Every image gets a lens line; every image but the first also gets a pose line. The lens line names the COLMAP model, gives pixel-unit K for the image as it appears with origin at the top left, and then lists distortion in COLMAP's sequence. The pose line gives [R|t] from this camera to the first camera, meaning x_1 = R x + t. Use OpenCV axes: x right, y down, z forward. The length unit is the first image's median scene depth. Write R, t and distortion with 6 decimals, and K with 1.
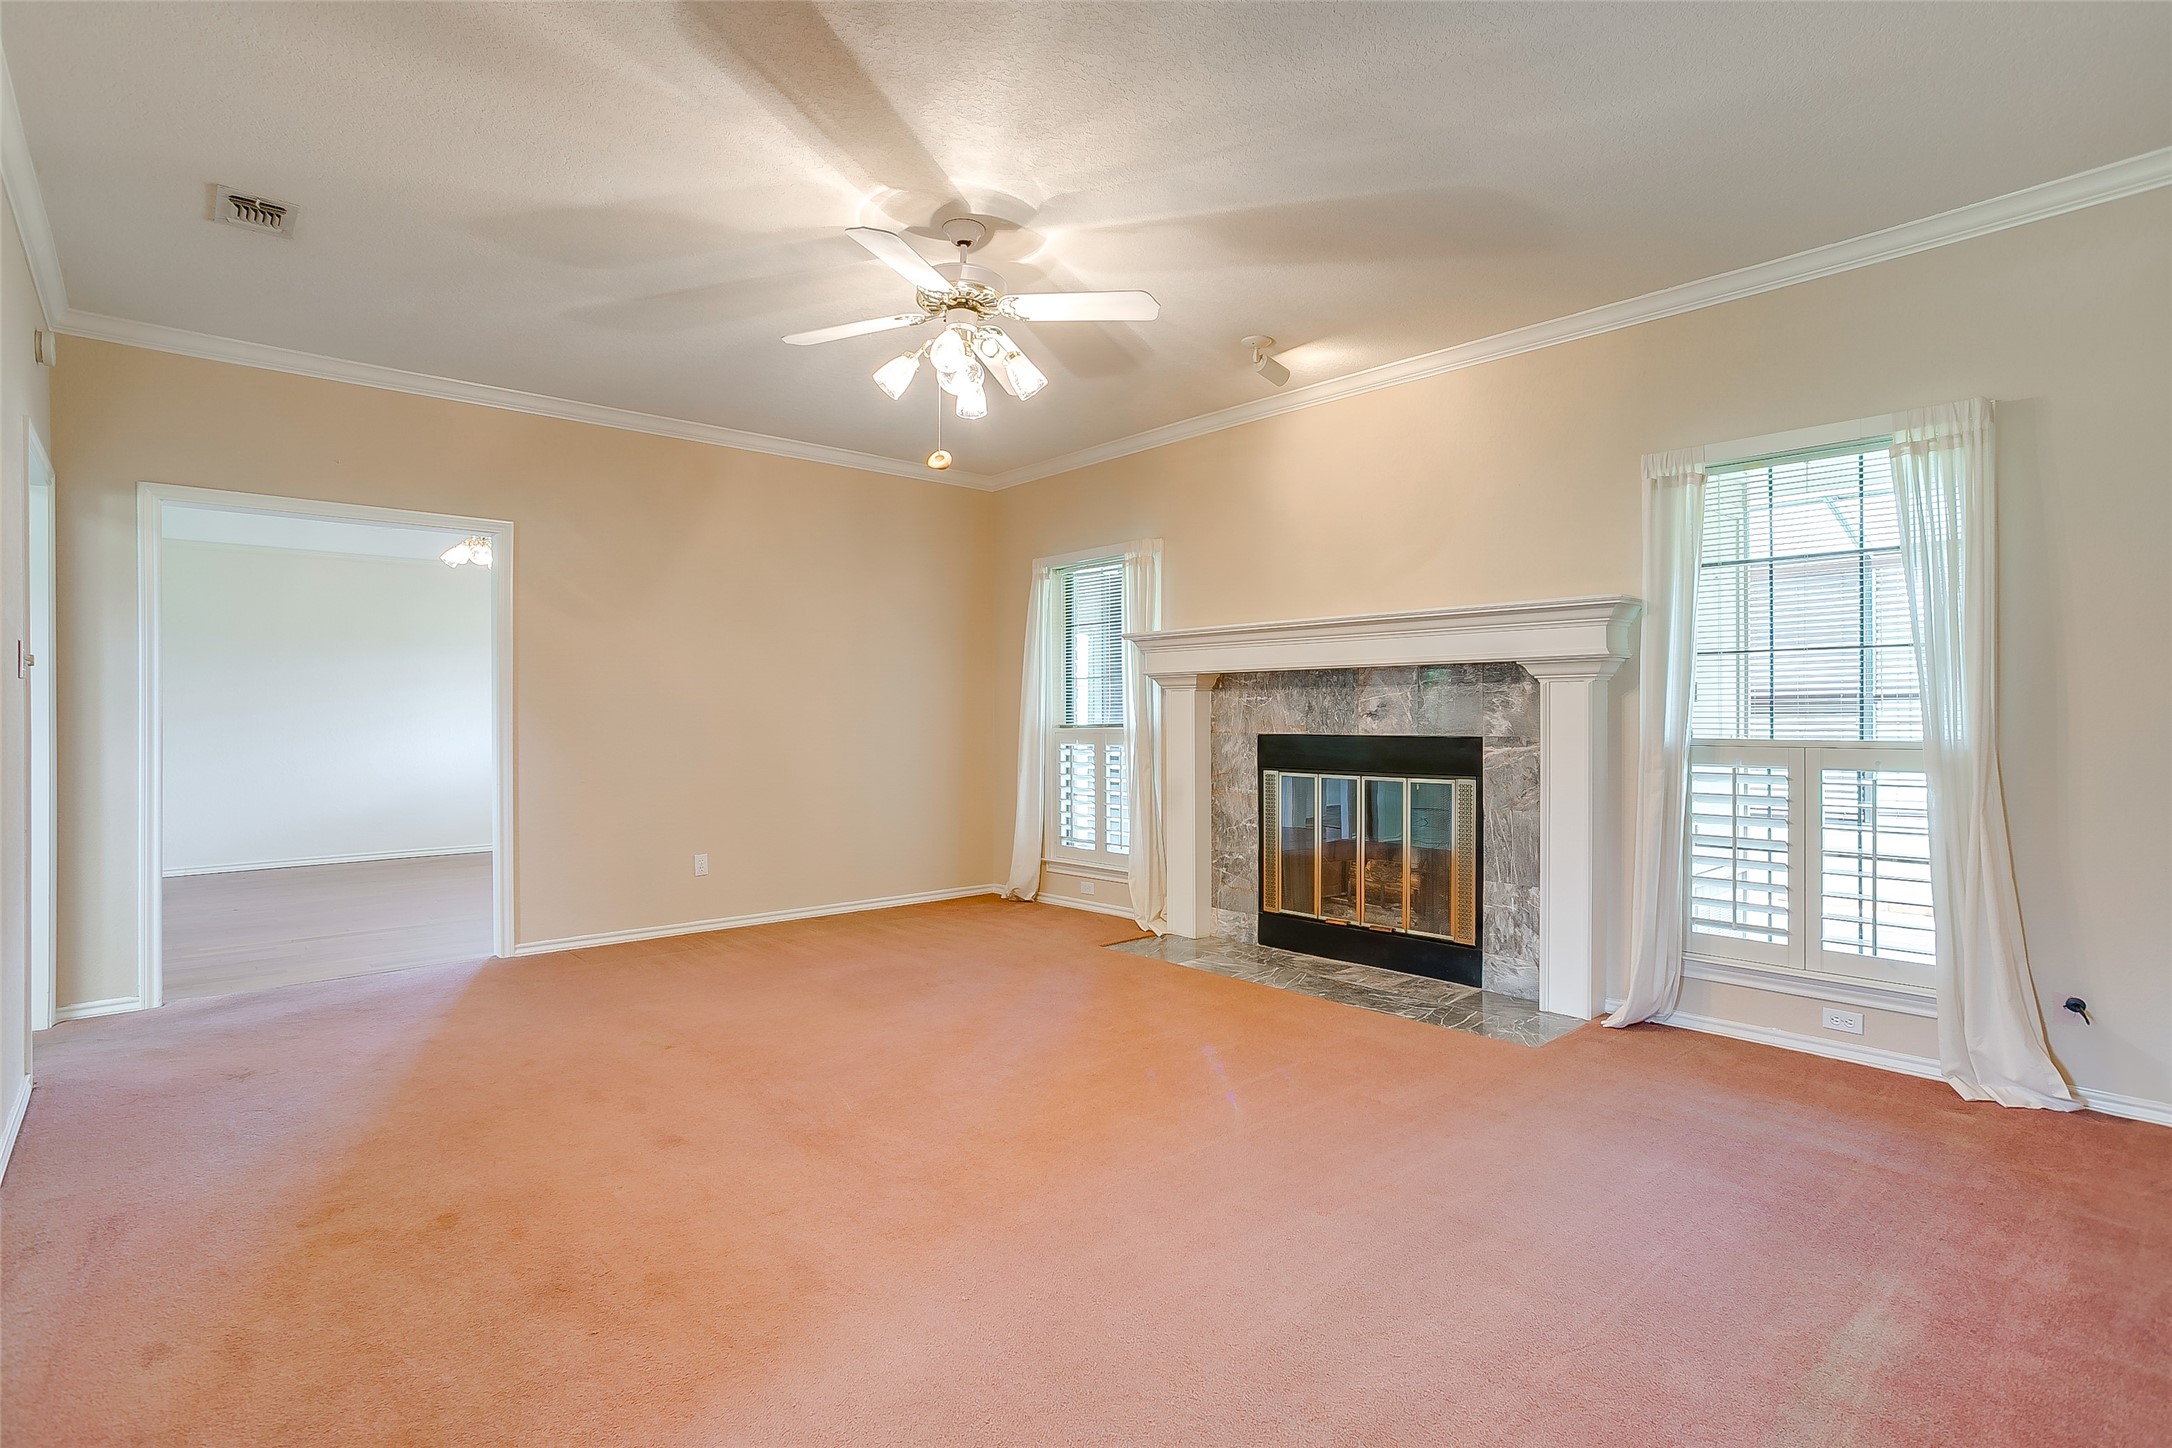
lens RADIAL K [[1051.1, 0, 1081.3], [0, 1051.1, 715.2], [0, 0, 1]] dist [-0.053224, 0.030024]
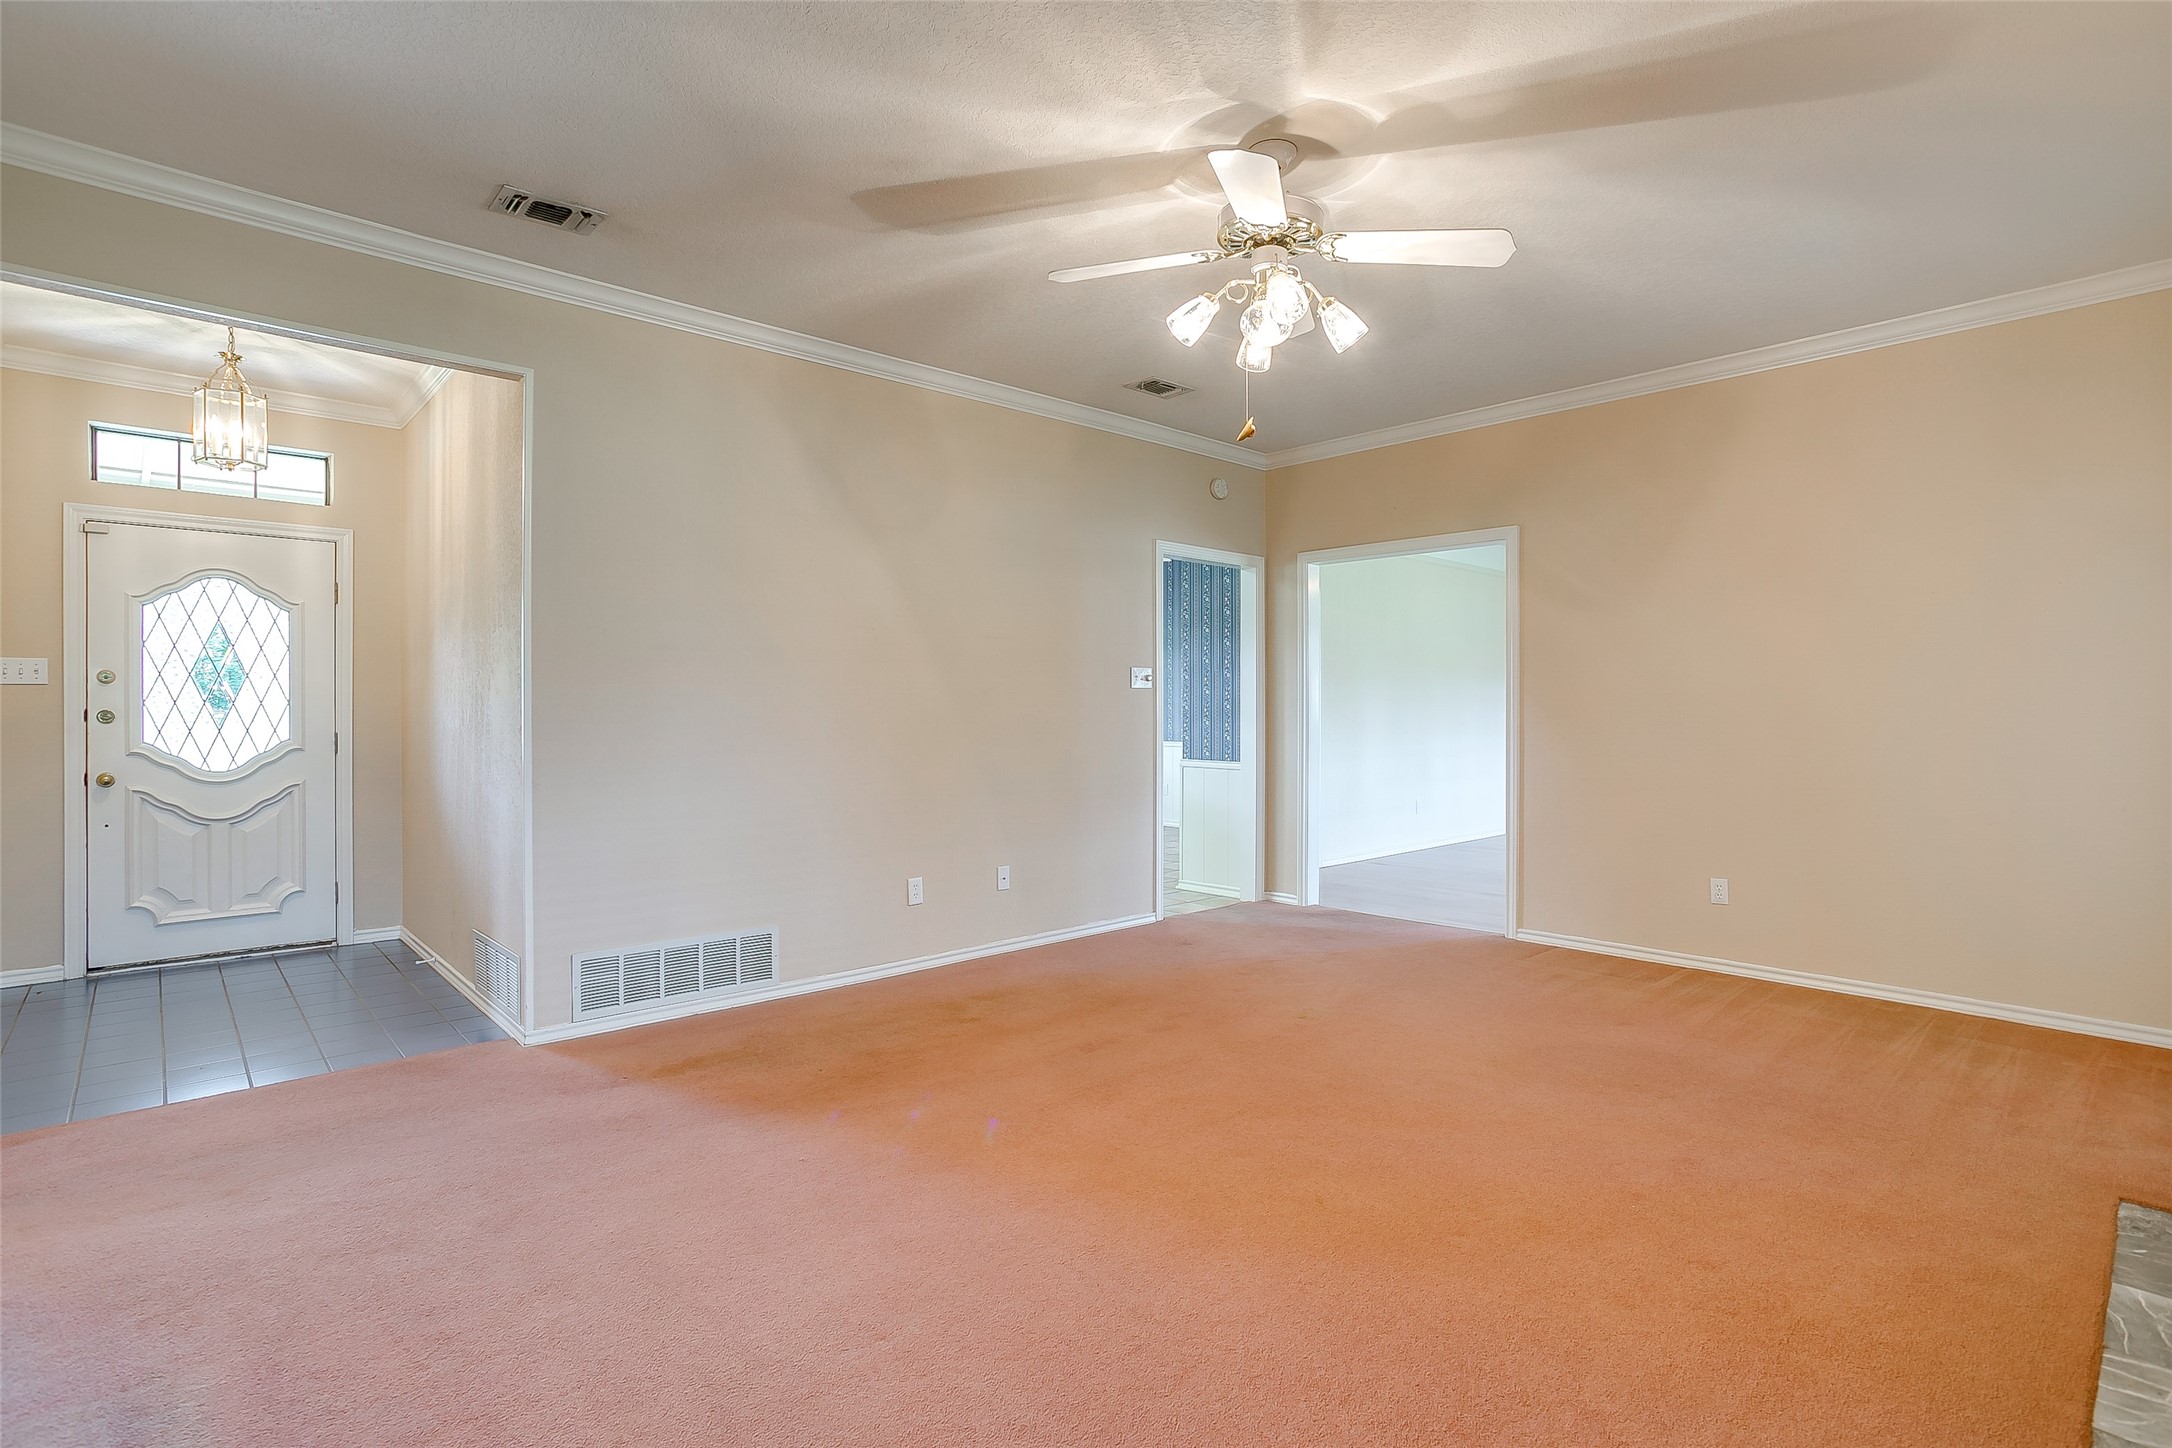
lens RADIAL K [[1051.1, 0, 1099.2], [0, 1051.1, 708.6], [0, 0, 1]] dist [-0.053224, 0.030024]
pose [[0.025021, 0.002249, -0.999684, 0.626190], [0.000800, 0.999997, 0.002270, -0.004205], [0.999687, -0.000857, 0.025019, 0.696433]]
